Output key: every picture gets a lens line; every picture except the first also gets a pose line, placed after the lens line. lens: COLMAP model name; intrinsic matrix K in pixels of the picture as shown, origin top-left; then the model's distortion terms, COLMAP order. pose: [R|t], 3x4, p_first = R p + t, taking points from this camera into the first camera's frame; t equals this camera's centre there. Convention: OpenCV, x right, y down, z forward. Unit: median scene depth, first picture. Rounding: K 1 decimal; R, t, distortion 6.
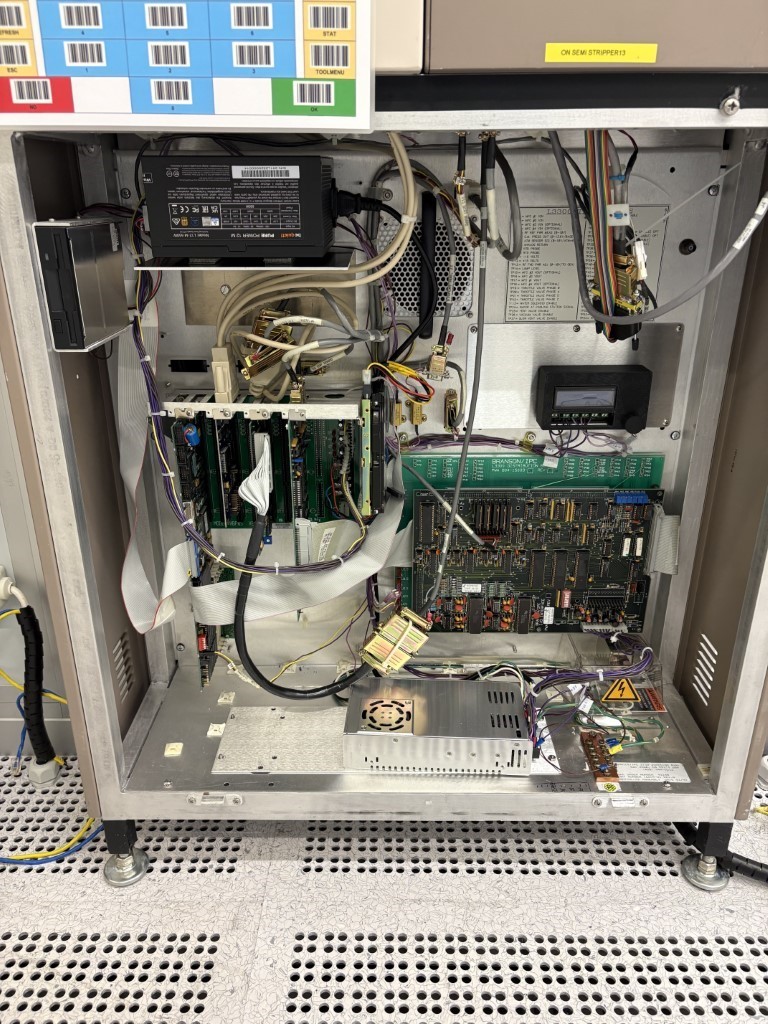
lens RADIAL K [[776.6, 0, 384.0], [0, 776.6, 512.0], [0, 0, 1]] dist [0.078062, -0.100888]
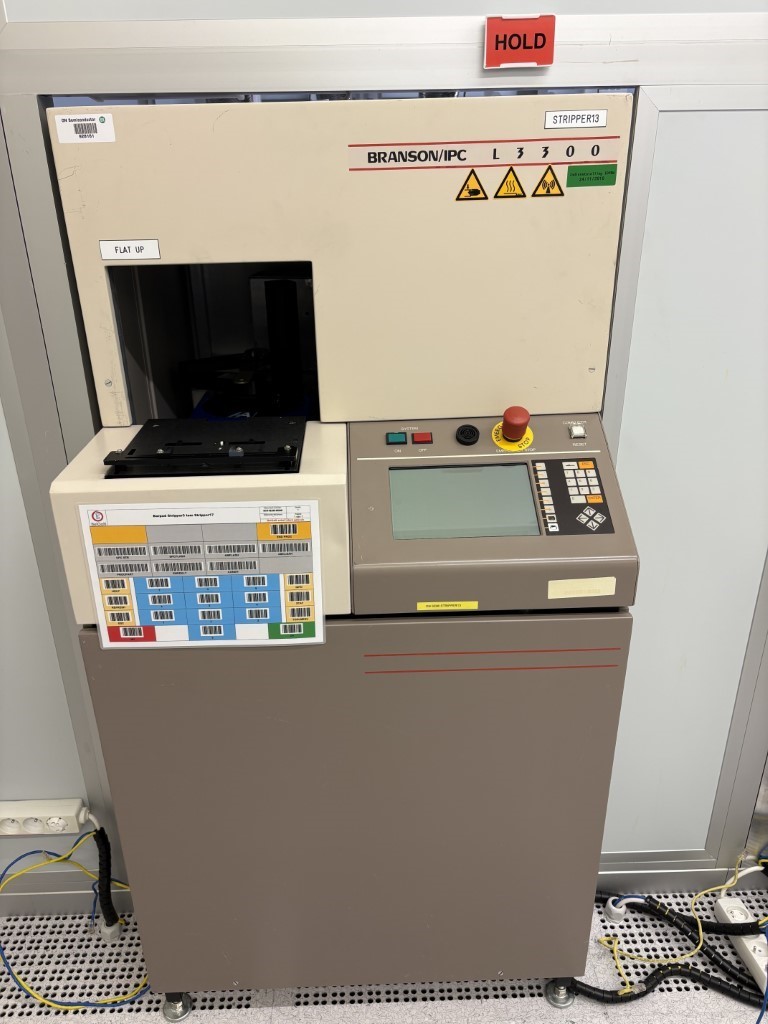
lens RADIAL K [[776.6, 0, 384.0], [0, 776.6, 512.0], [0, 0, 1]] dist [0.078062, -0.100888]
pose [[0.999220, -0.027269, 0.028572, 0.077831], [0.026416, 0.999207, 0.029792, -0.840151], [-0.029361, -0.029014, 0.999148, -0.773820]]
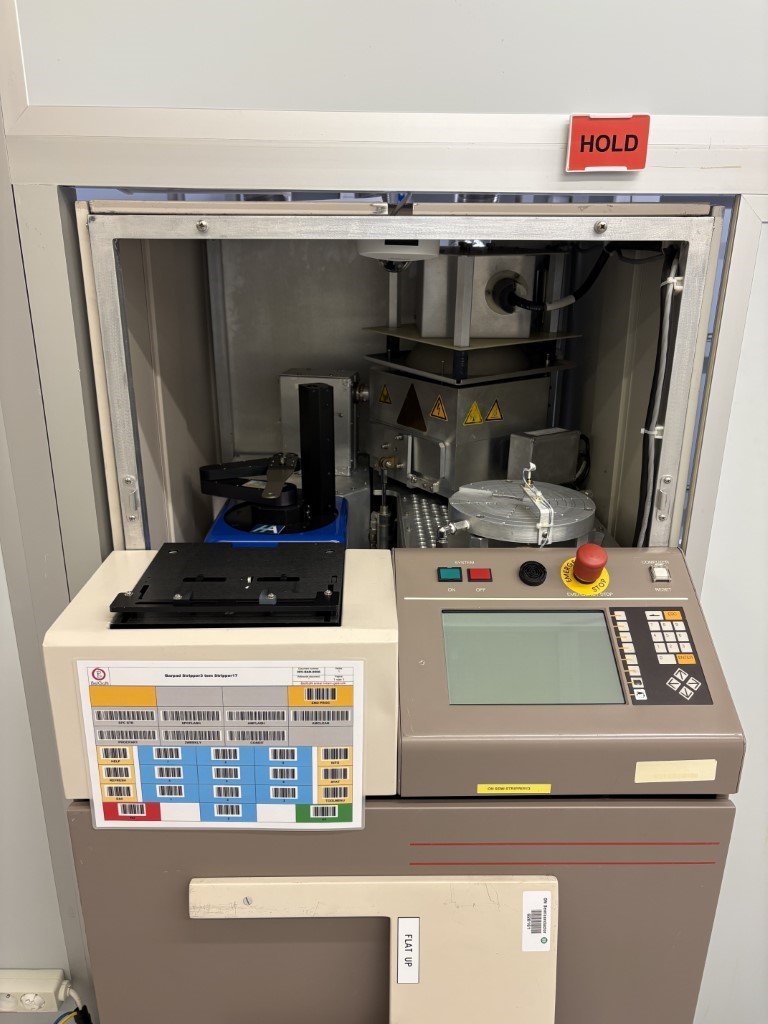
lens RADIAL K [[778.2, 0, 390.3], [0, 778.2, 523.8], [0, 0, 1]] dist [-0.003858, 0.036668]
pose [[0.999609, 0.005054, 0.027498, -0.007204], [-0.003692, 0.998774, -0.049362, -0.994612], [-0.027714, 0.049242, 0.998402, -0.494789]]
